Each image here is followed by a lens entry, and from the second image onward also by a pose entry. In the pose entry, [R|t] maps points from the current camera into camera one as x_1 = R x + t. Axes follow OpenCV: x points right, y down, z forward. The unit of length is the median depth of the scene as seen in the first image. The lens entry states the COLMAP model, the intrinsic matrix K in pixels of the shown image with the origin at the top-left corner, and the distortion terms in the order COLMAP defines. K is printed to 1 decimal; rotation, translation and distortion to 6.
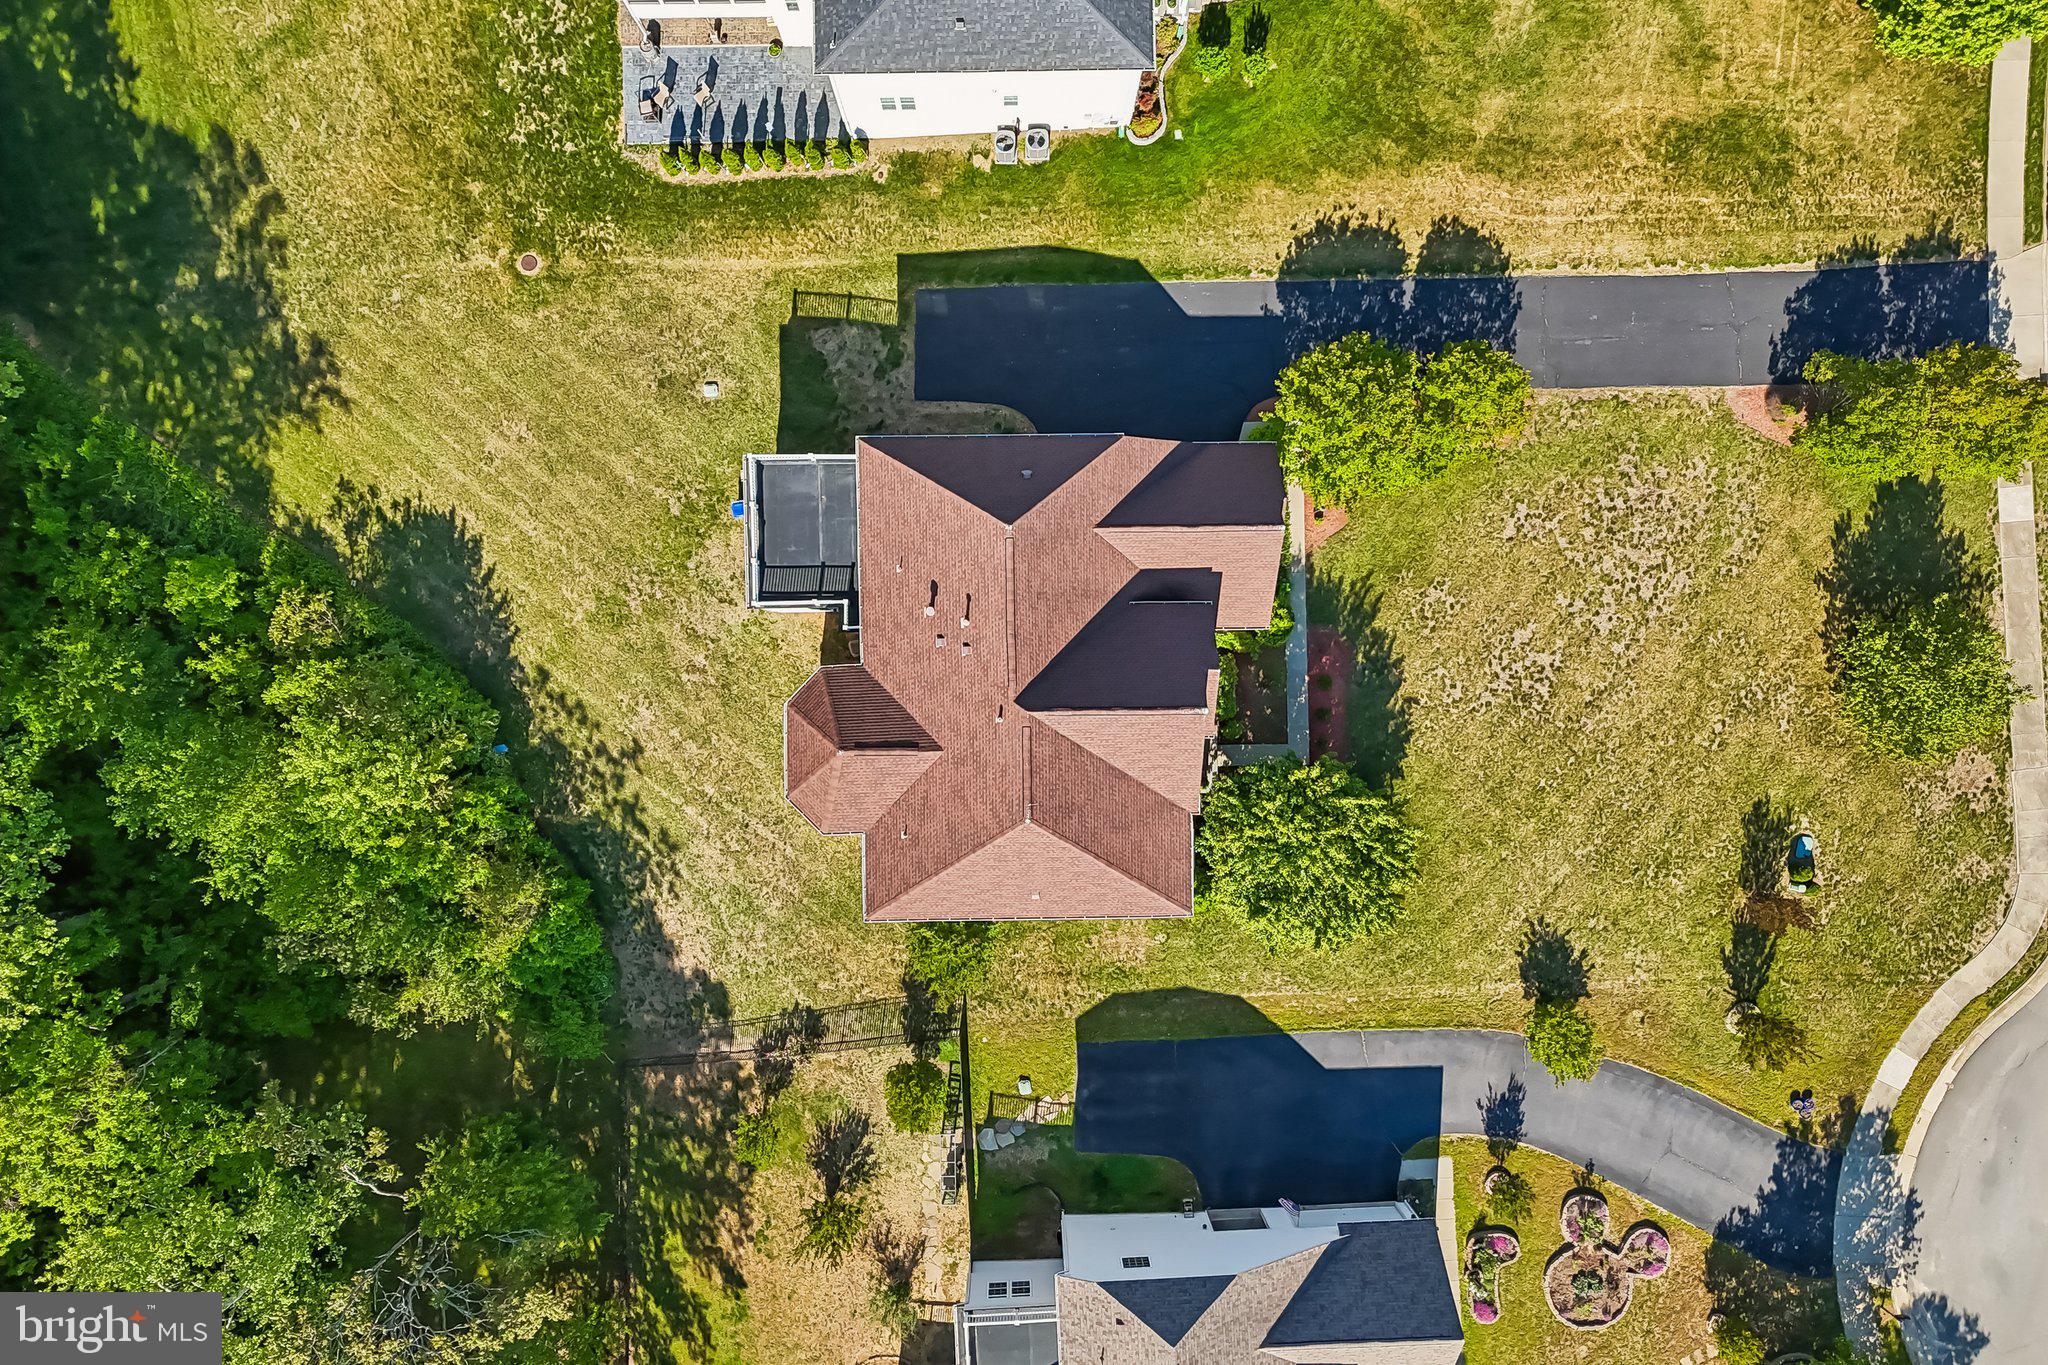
lens RADIAL K [[1501.9, 0, 1022.7], [0, 1501.9, 691.3], [0, 0, 1]] dist [0.069350, -0.065331]
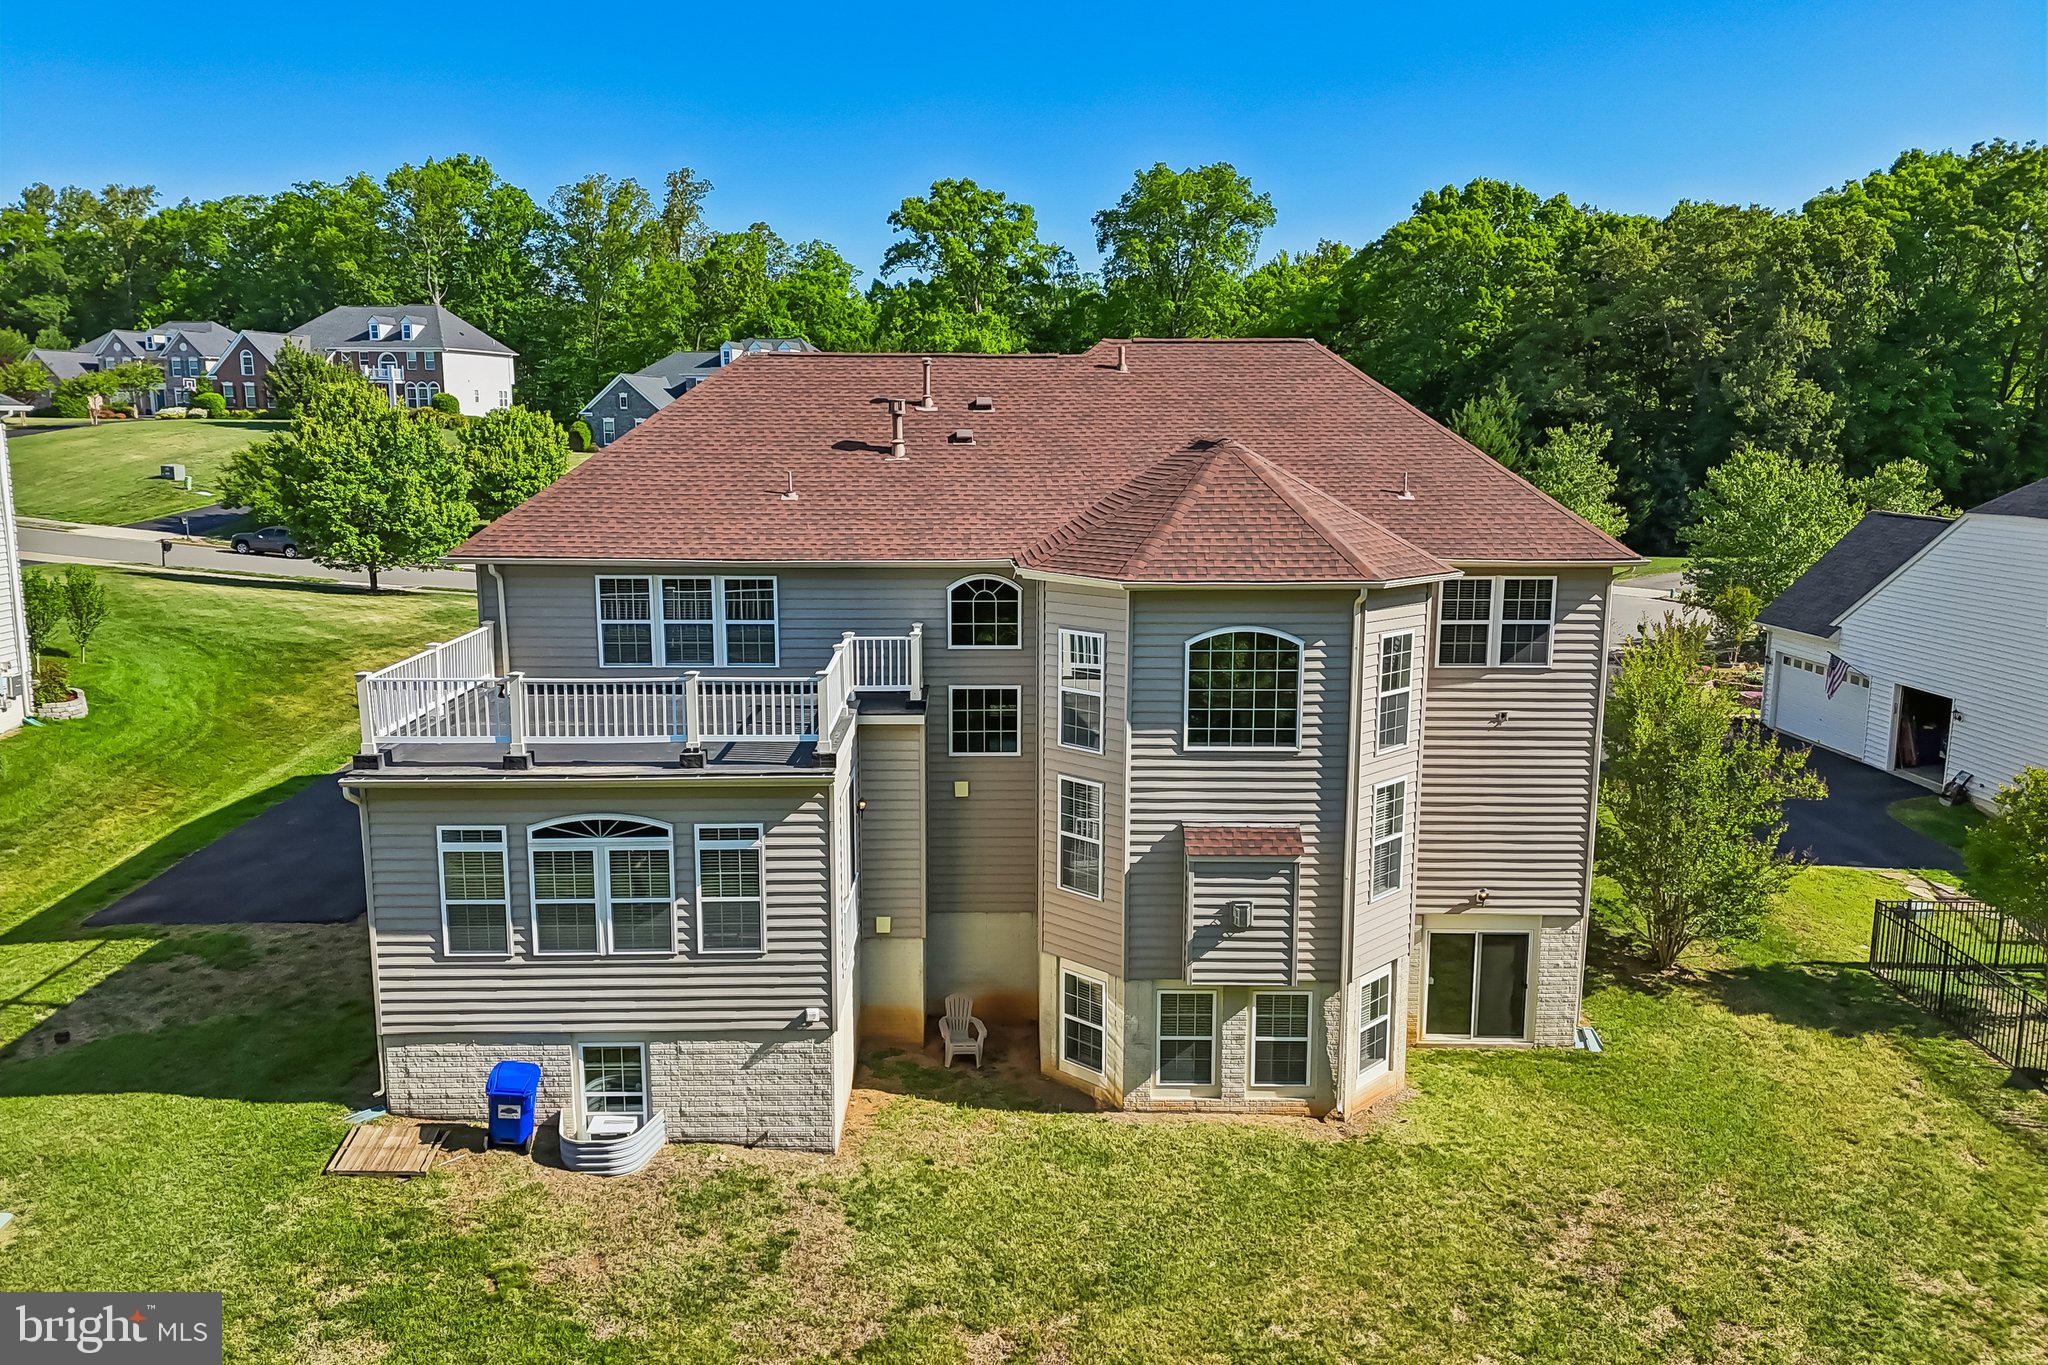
lens RADIAL K [[1501.9, 0, 1029.0], [0, 1501.9, 687.3], [0, 0, 1]] dist [0.069350, -0.065331]
pose [[-0.003722, -0.185479, 0.982641, -0.460634], [0.999967, -0.007817, 0.002313, -0.013005], [0.007252, 0.982617, 0.185502, 0.864618]]
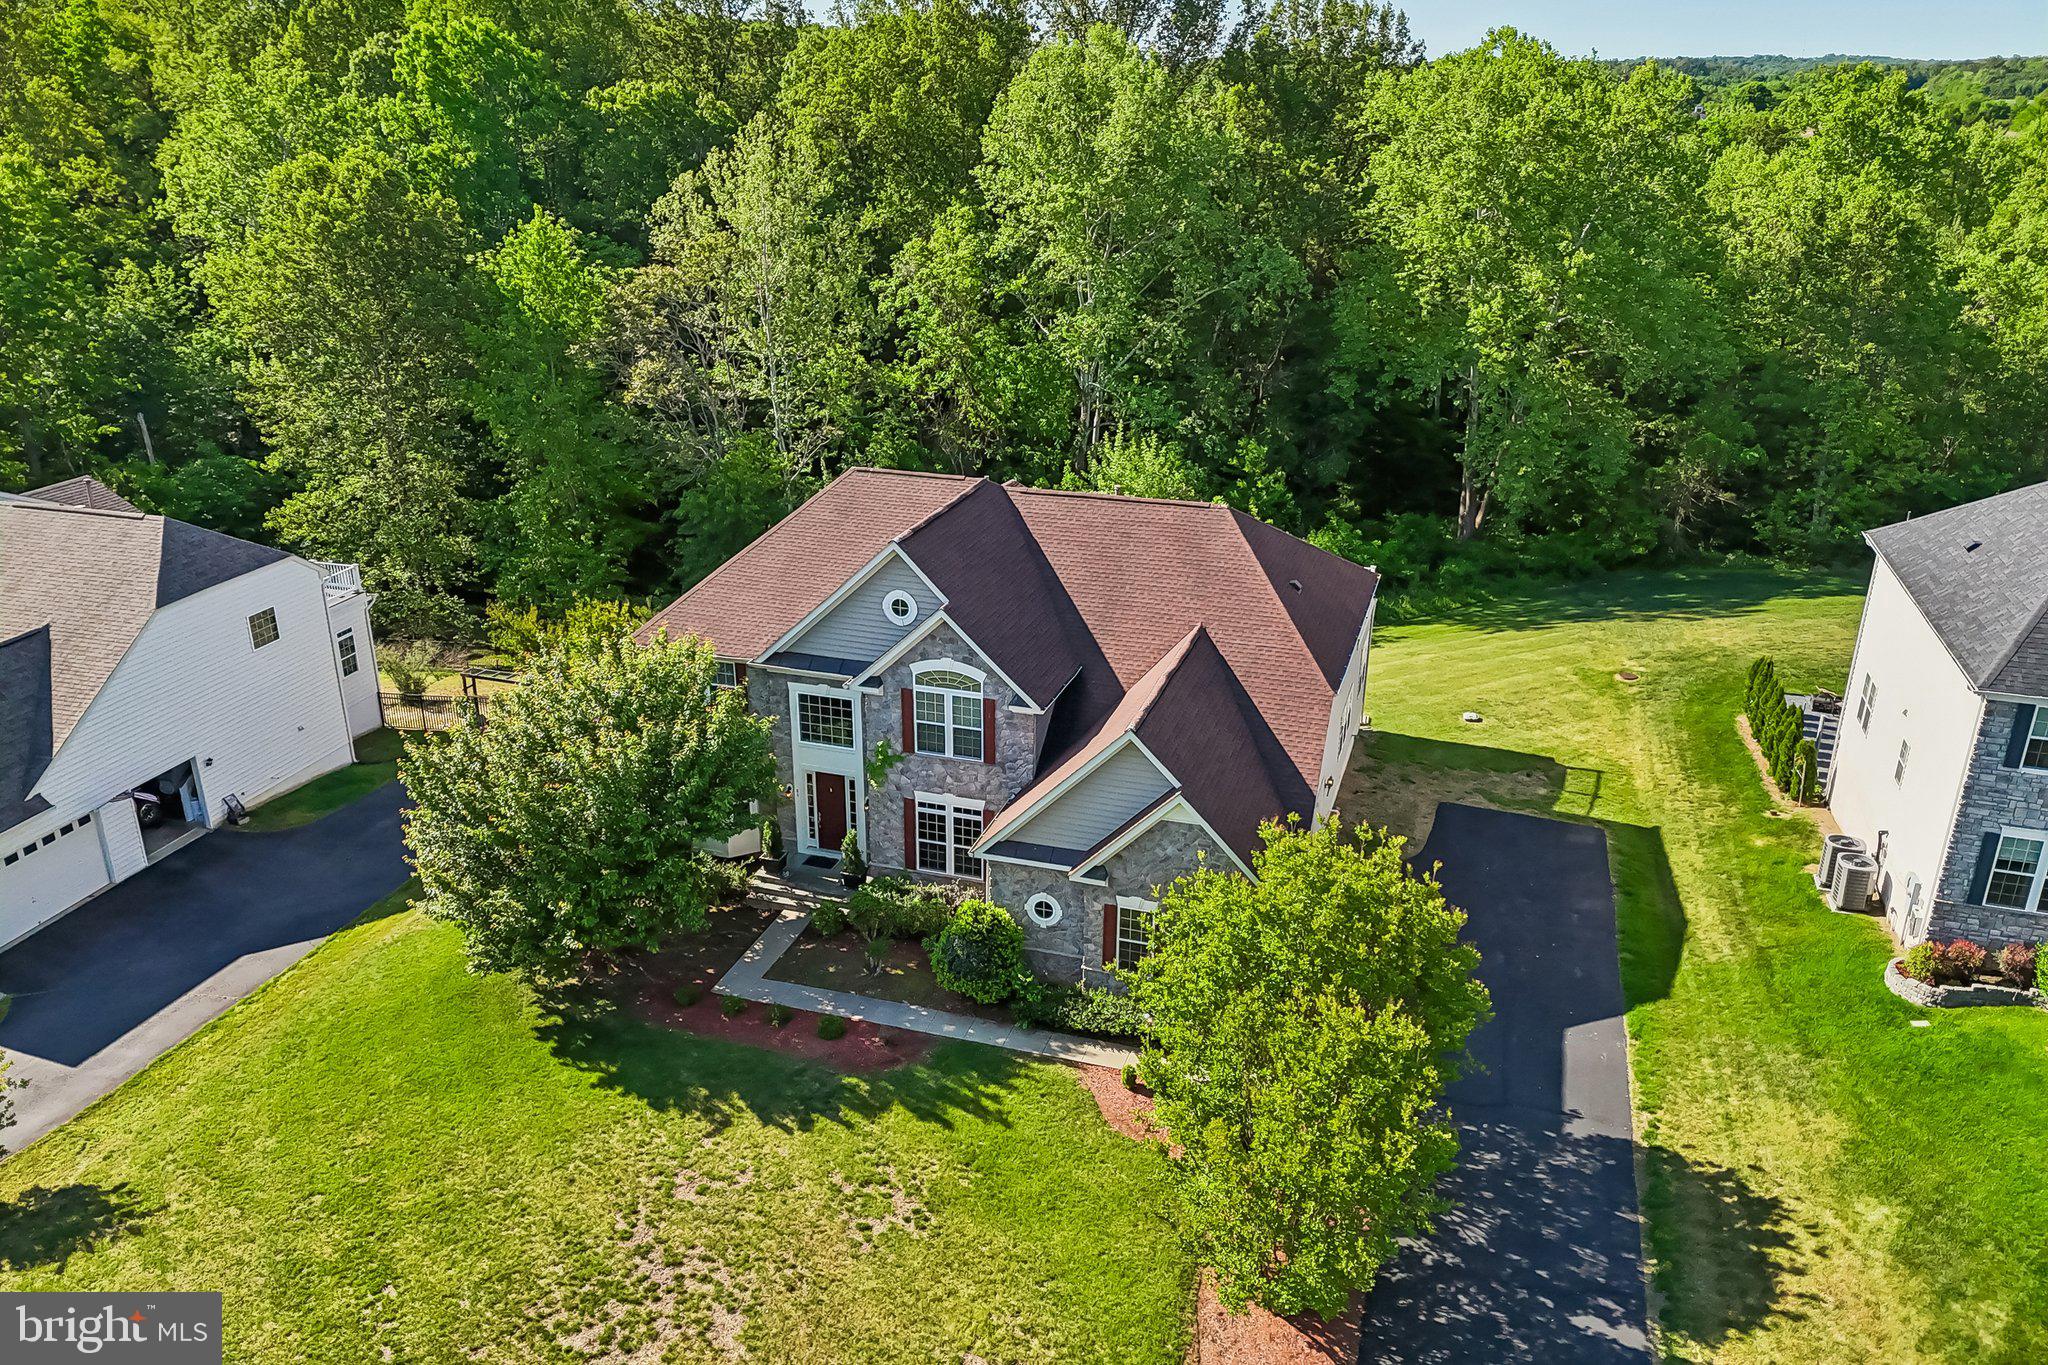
lens RADIAL K [[1501.9, 0, 1026.3], [0, 1501.9, 678.7], [0, 0, 1]] dist [0.069350, -0.065331]
pose [[-0.320287, 0.342792, -0.883125, 0.606551], [-0.947143, -0.133929, 0.291518, -0.208980], [-0.018346, 0.929815, 0.367569, 0.685847]]
